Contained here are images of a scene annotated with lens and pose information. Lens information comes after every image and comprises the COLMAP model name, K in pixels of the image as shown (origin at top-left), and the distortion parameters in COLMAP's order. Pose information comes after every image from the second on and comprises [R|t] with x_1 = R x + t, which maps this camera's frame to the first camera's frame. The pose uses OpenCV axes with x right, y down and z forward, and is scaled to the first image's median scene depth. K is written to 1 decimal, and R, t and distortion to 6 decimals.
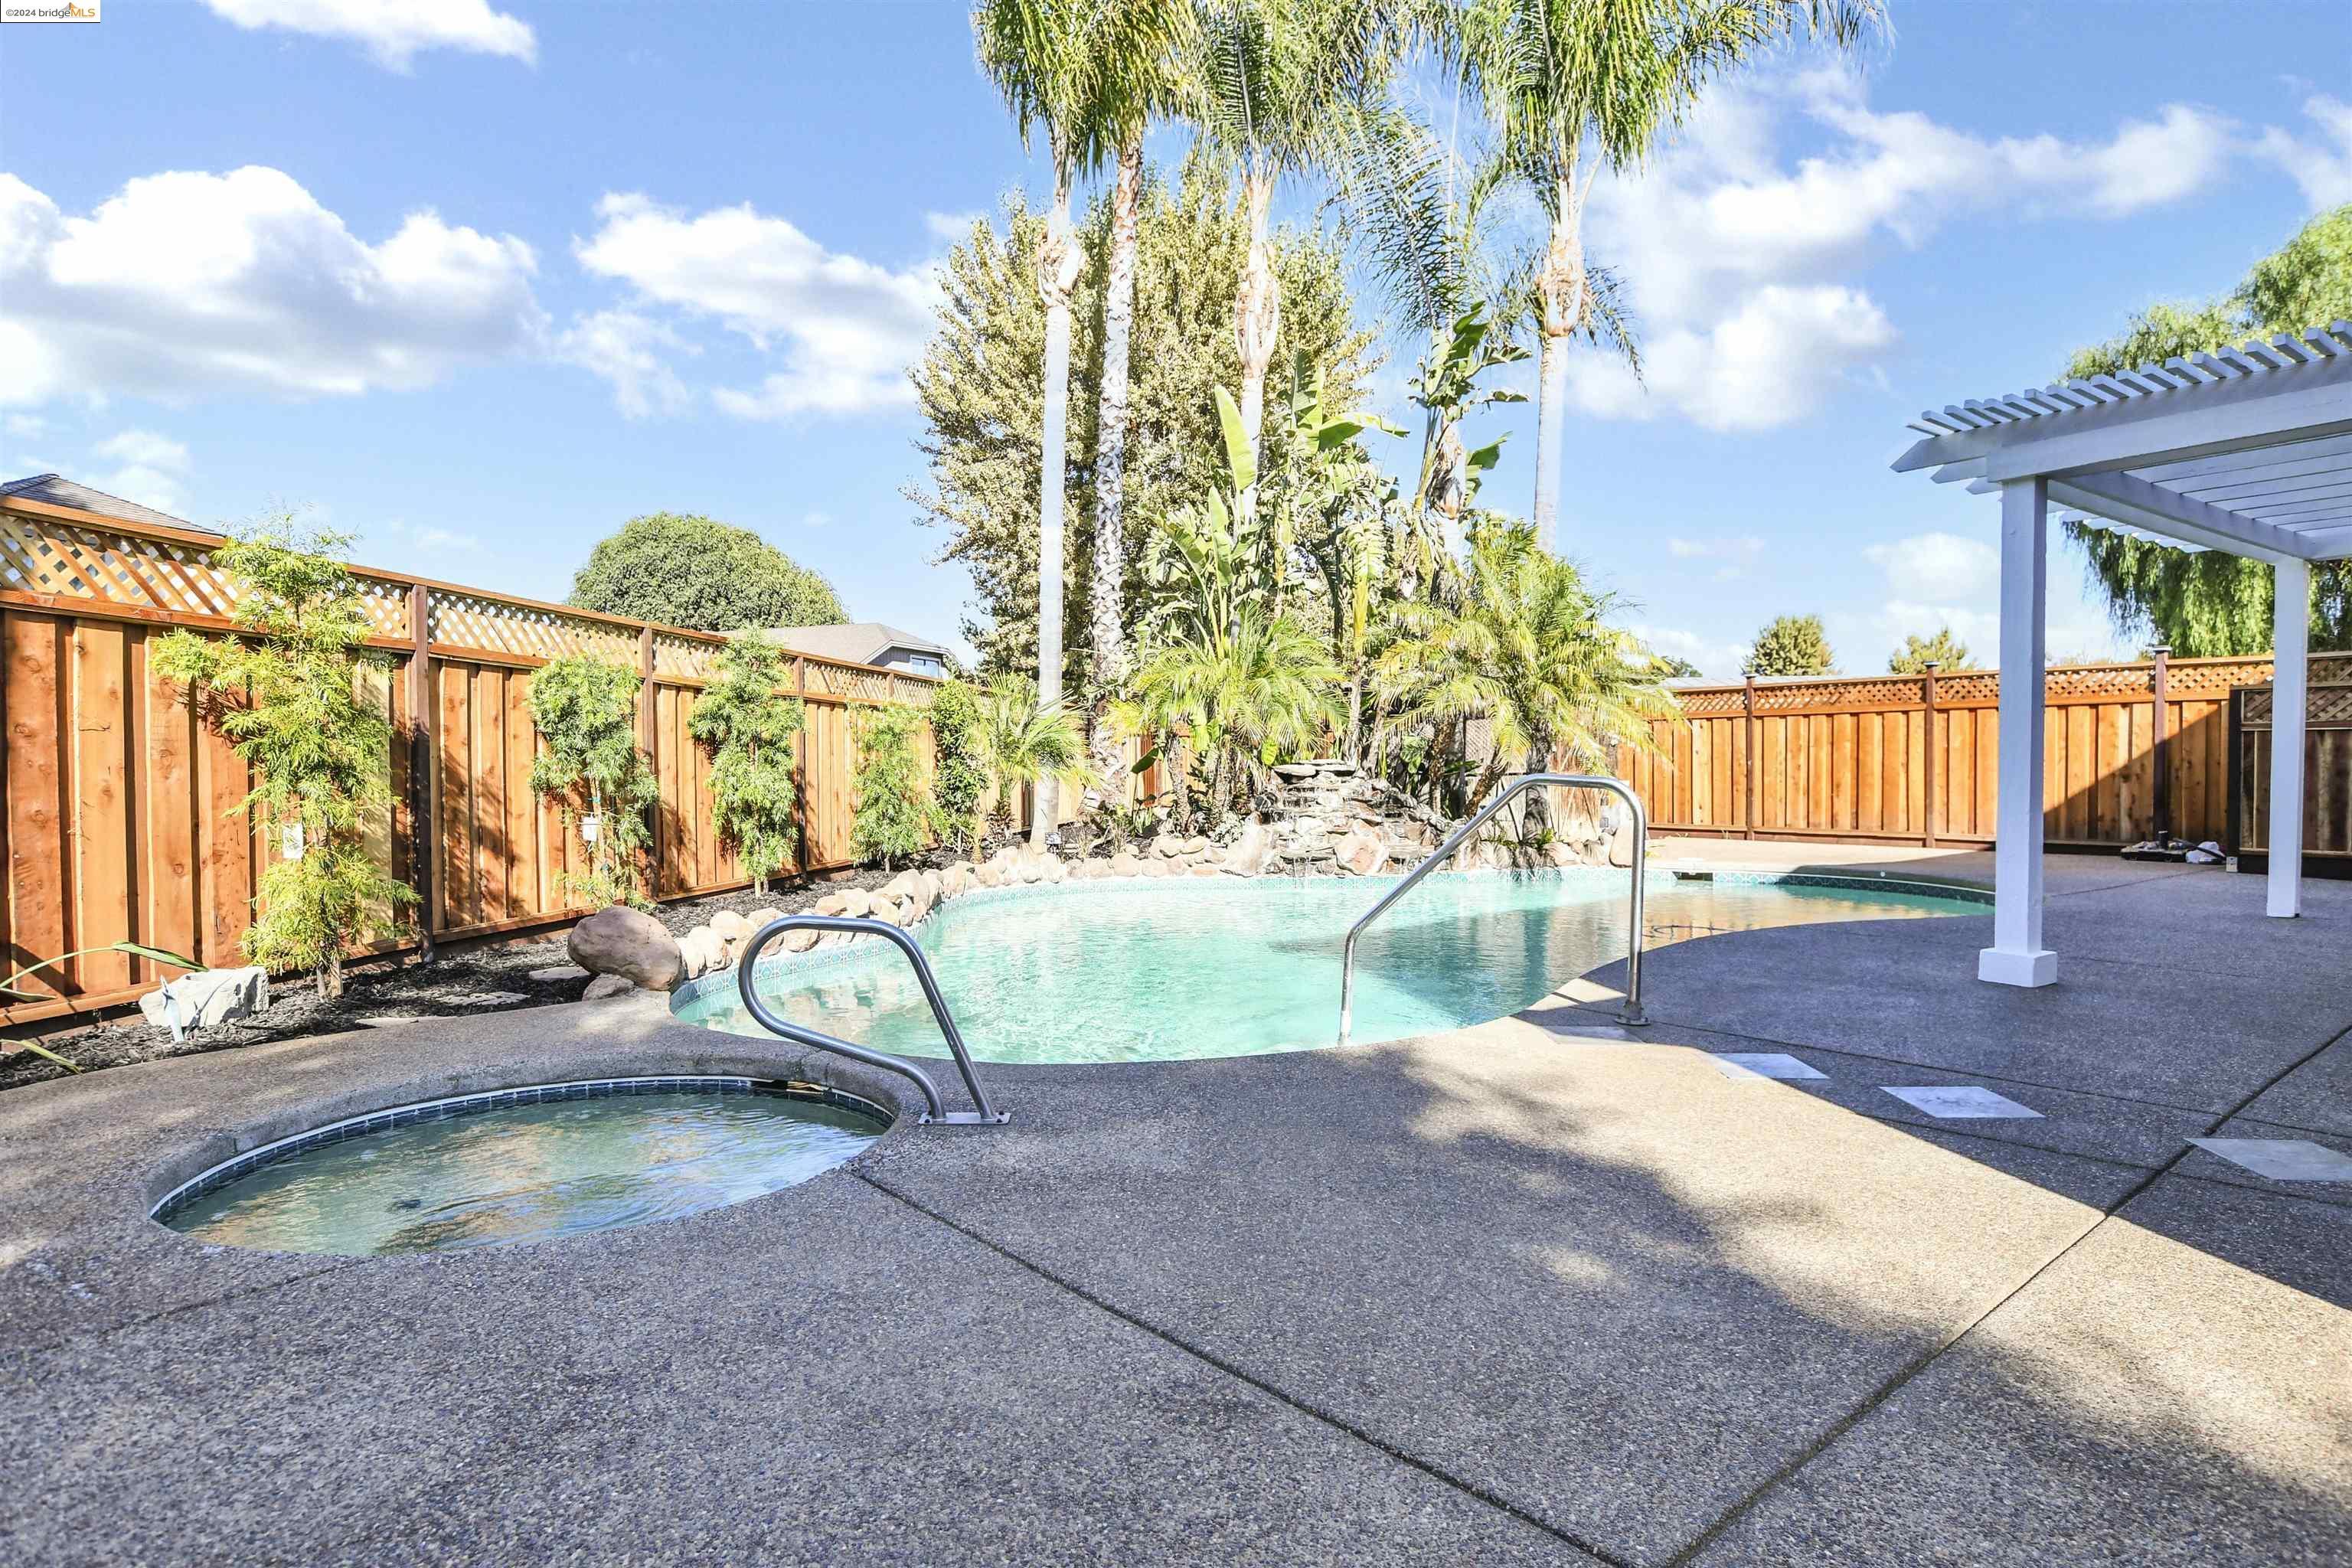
lens RADIAL K [[1266.0, 0, 1181.0], [0, 1266.0, 820.7], [0, 0, 1]] dist [-0.022934, 0.002936]
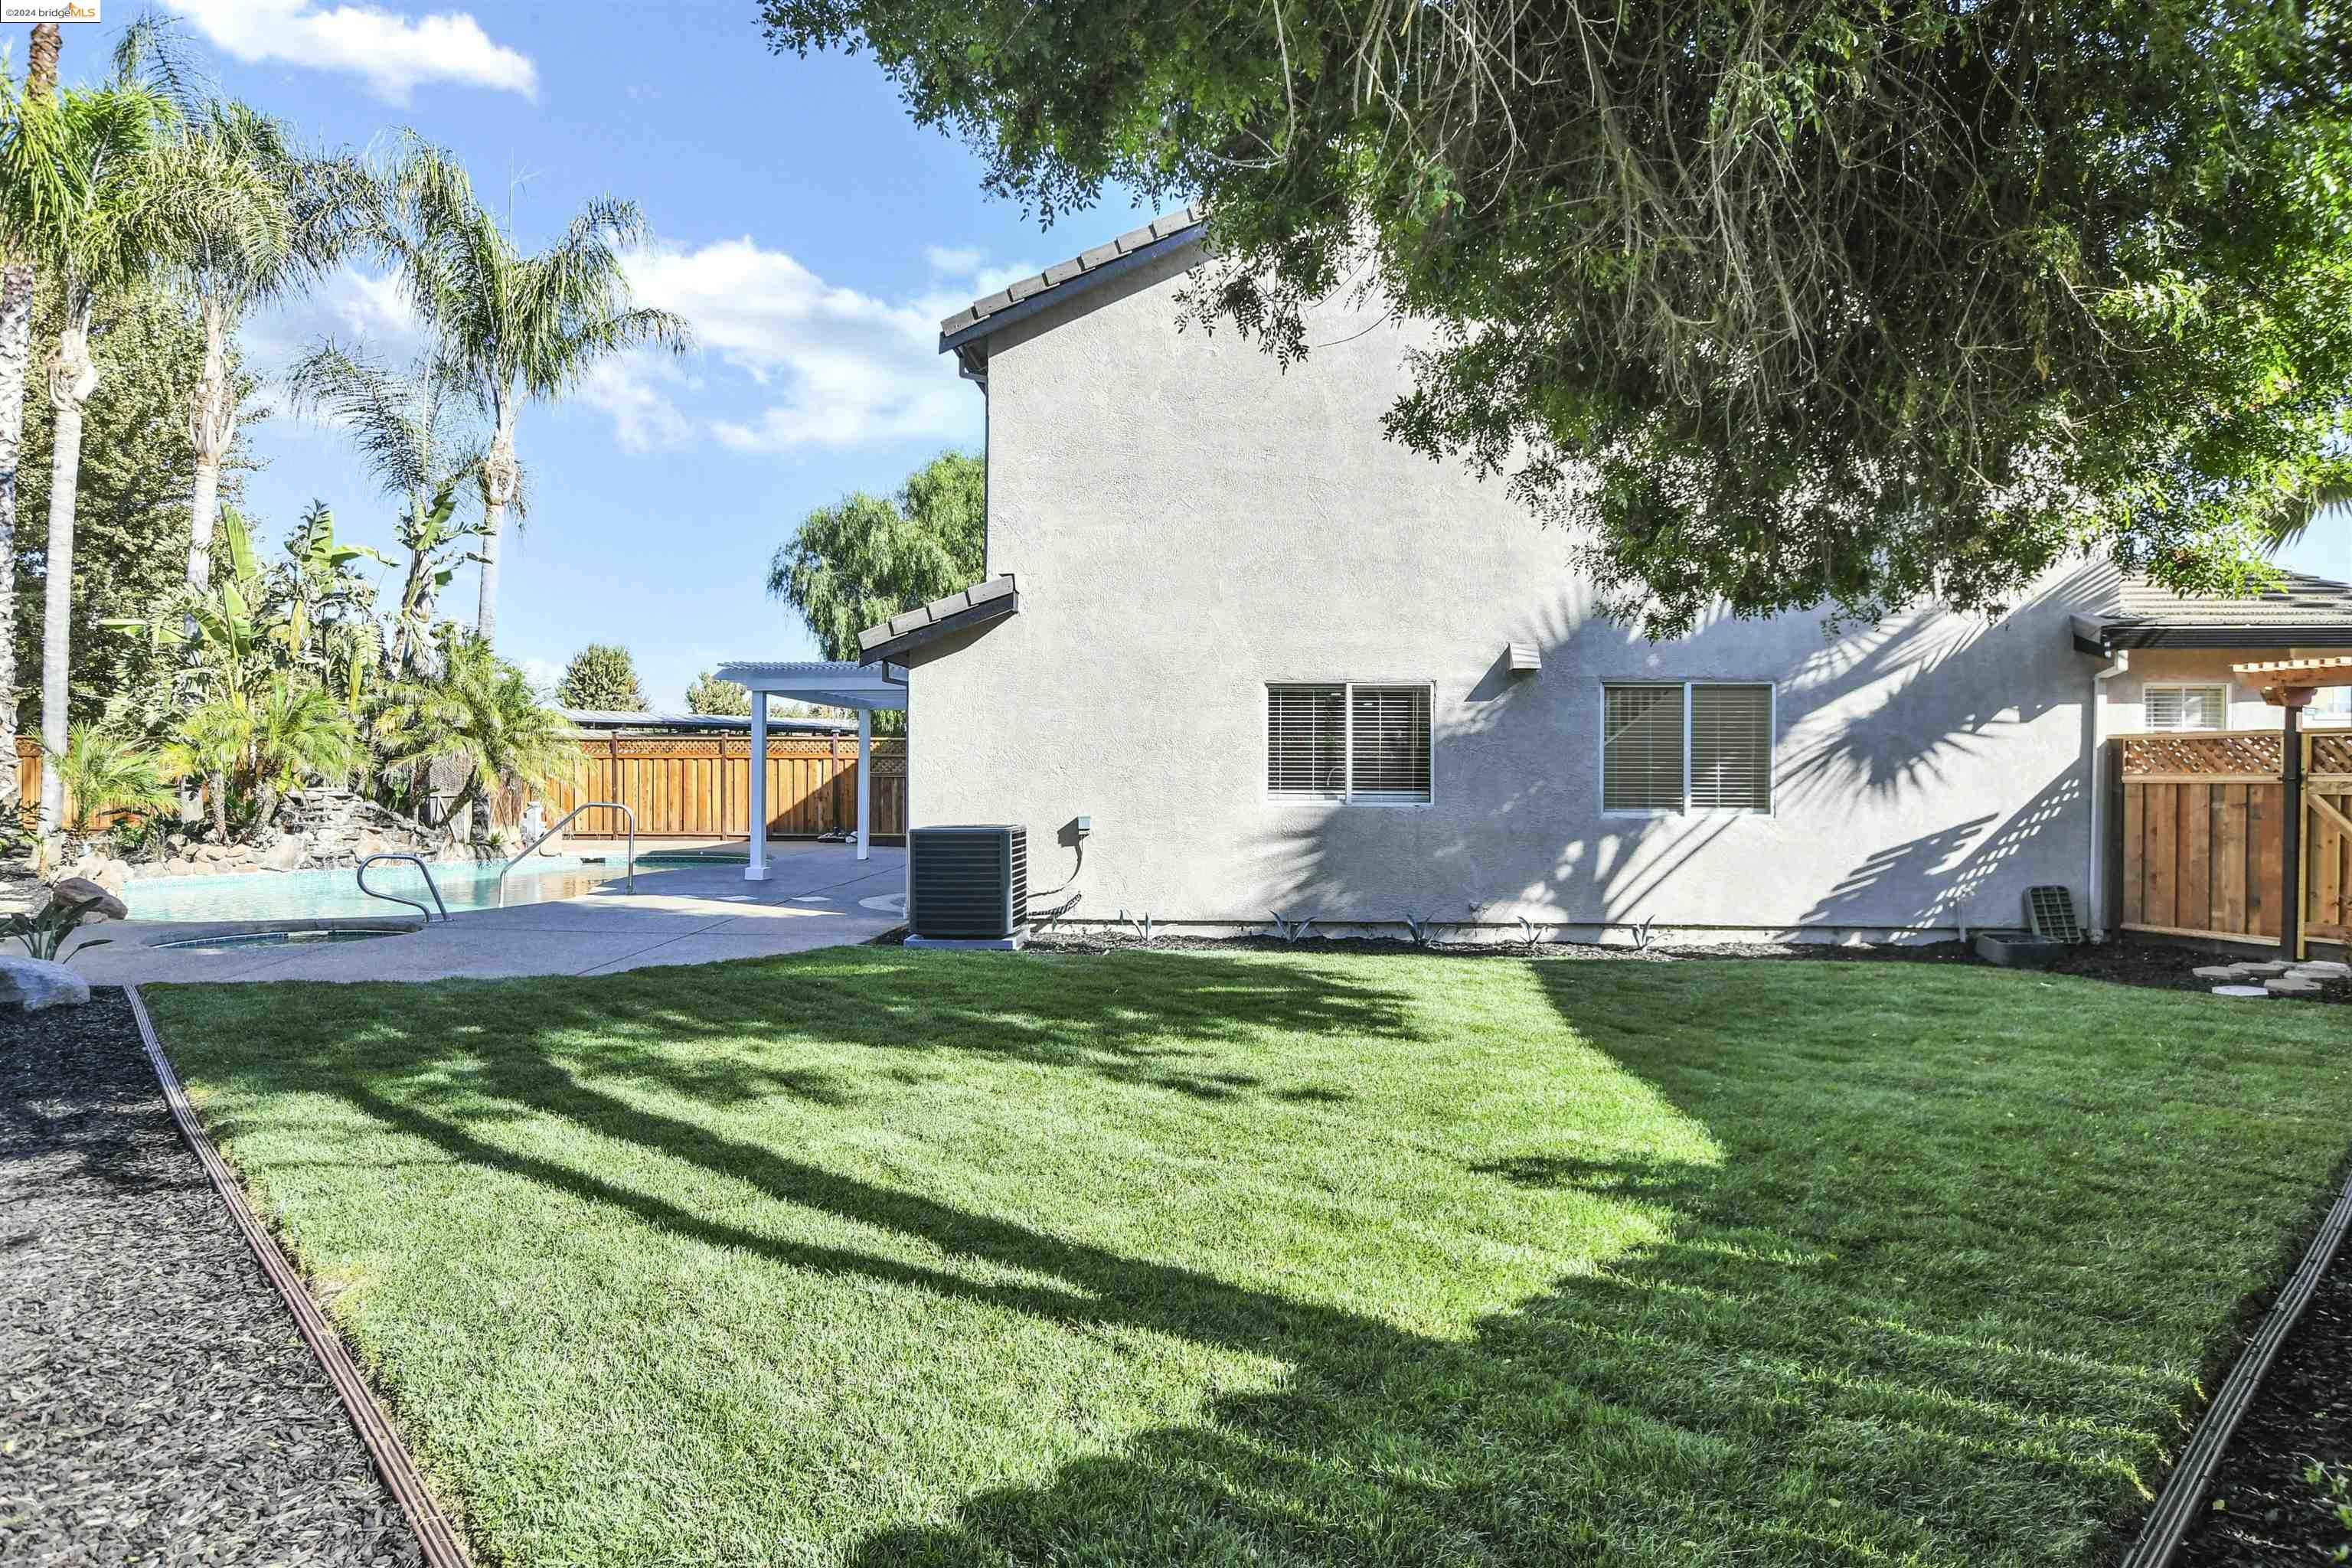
lens RADIAL K [[1278.4, 0, 1192.1], [0, 1278.4, 789.1], [0, 0, 1]] dist [-0.026584, 0.008688]
pose [[0.627086, 0.003885, 0.778940, -0.393653], [0.023852, 0.999423, -0.024187, 0.010111], [-0.778584, 0.033746, 0.626632, -0.644935]]
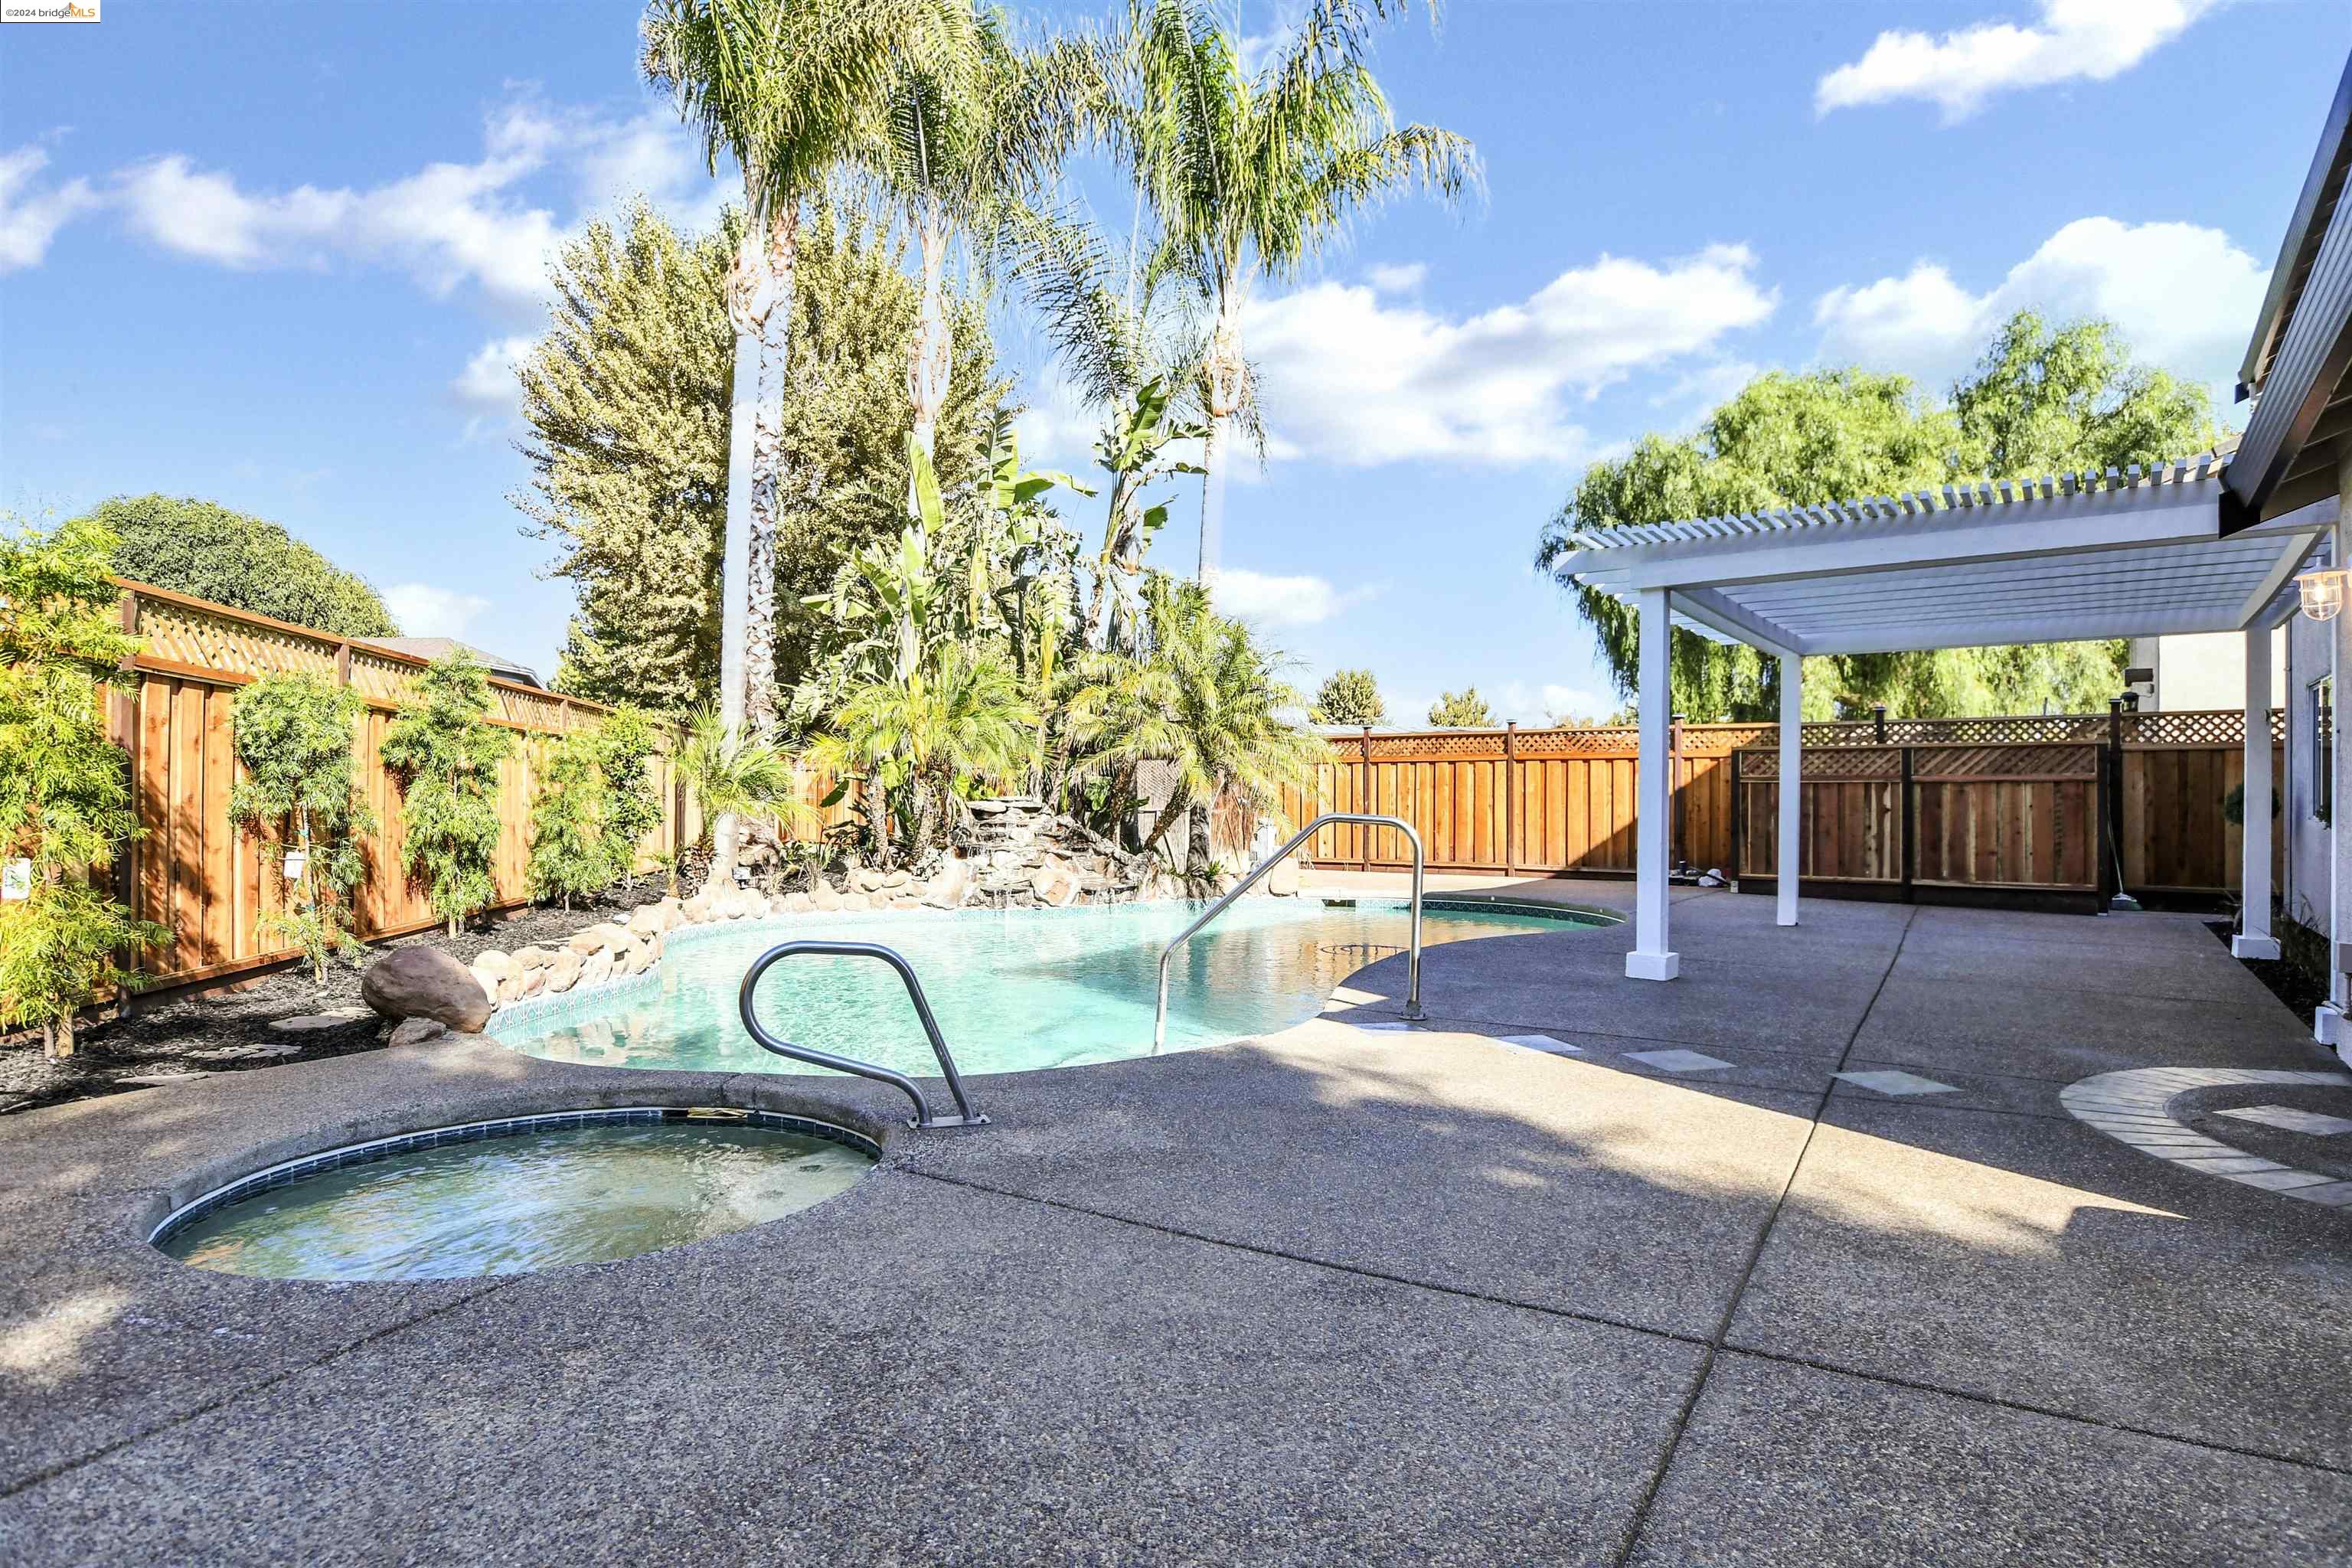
lens RADIAL K [[1266.0, 0, 1181.0], [0, 1266.0, 820.7], [0, 0, 1]] dist [-0.022934, 0.002936]
pose [[0.946835, 0.005683, 0.321670, -0.095624], [0.003446, 0.999607, -0.027805, 0.001272], [-0.321702, 0.027435, 0.946443, -0.033262]]
